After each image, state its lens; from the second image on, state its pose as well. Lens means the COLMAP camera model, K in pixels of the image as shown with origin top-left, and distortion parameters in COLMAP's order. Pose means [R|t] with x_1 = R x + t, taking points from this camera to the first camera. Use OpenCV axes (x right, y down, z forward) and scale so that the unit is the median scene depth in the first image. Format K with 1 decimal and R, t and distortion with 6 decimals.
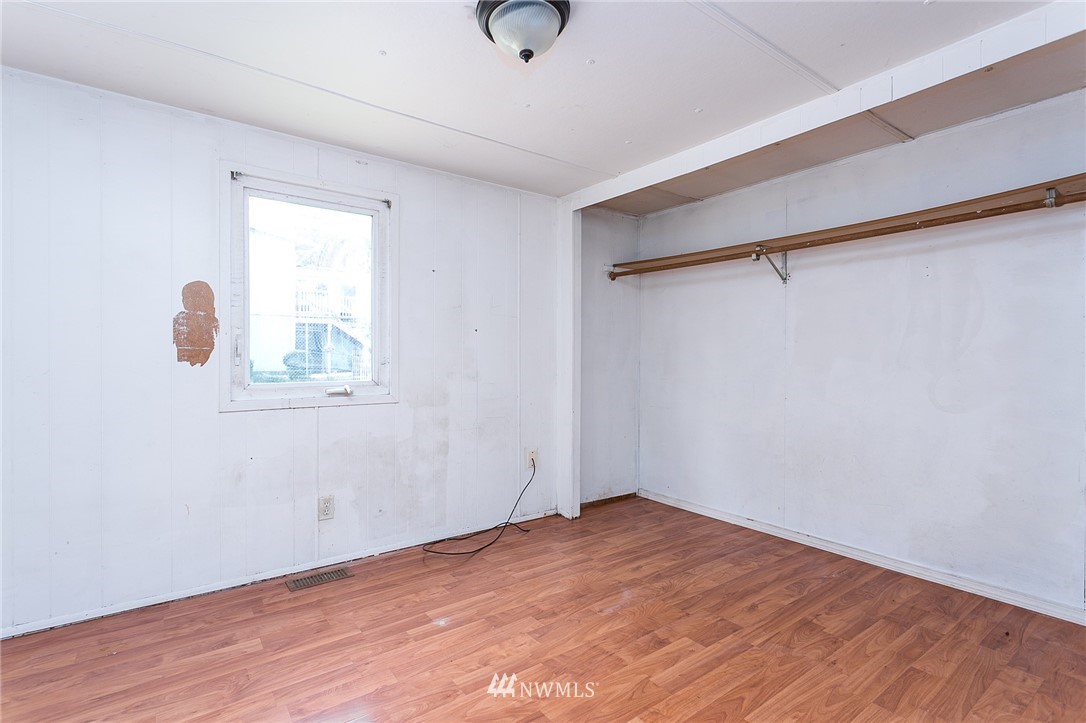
lens RADIAL K [[511.9, 0, 543.0], [0, 511.9, 361.5], [0, 0, 1]] dist [0.000986, 0.001021]
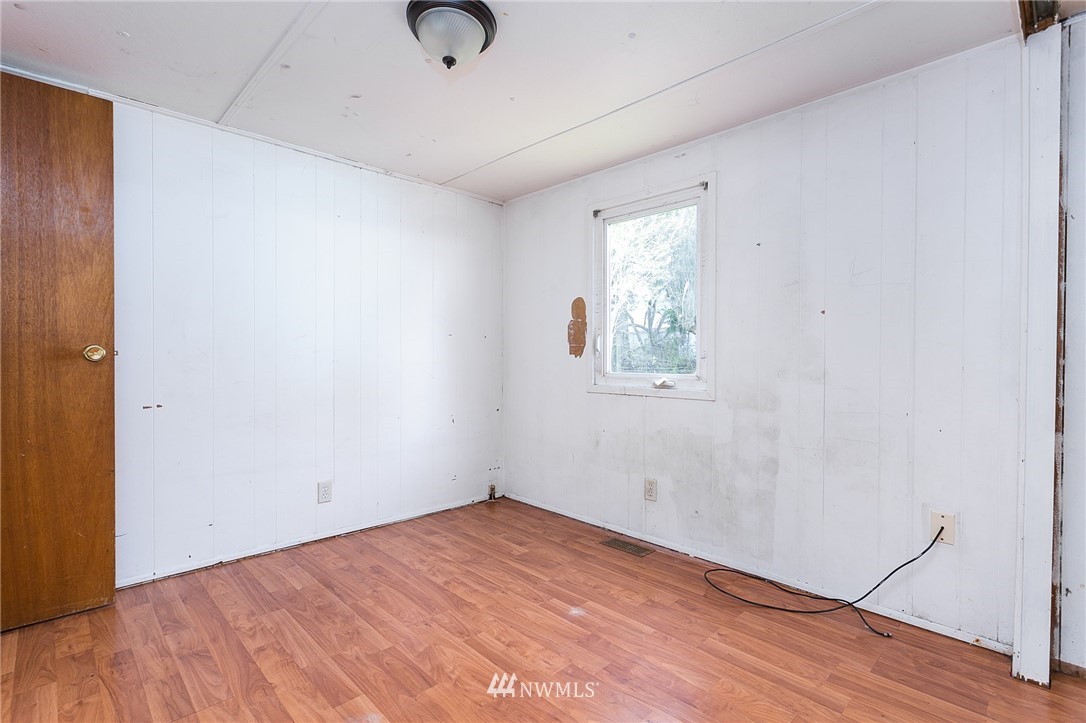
lens RADIAL K [[511.9, 0, 543.0], [0, 511.9, 361.5], [0, 0, 1]] dist [0.000986, 0.001021]
pose [[0.134598, 0.013202, -0.990812, 0.665805], [-0.006060, 0.999904, 0.012500, 0.001517], [0.990882, 0.004321, 0.134665, 0.670655]]
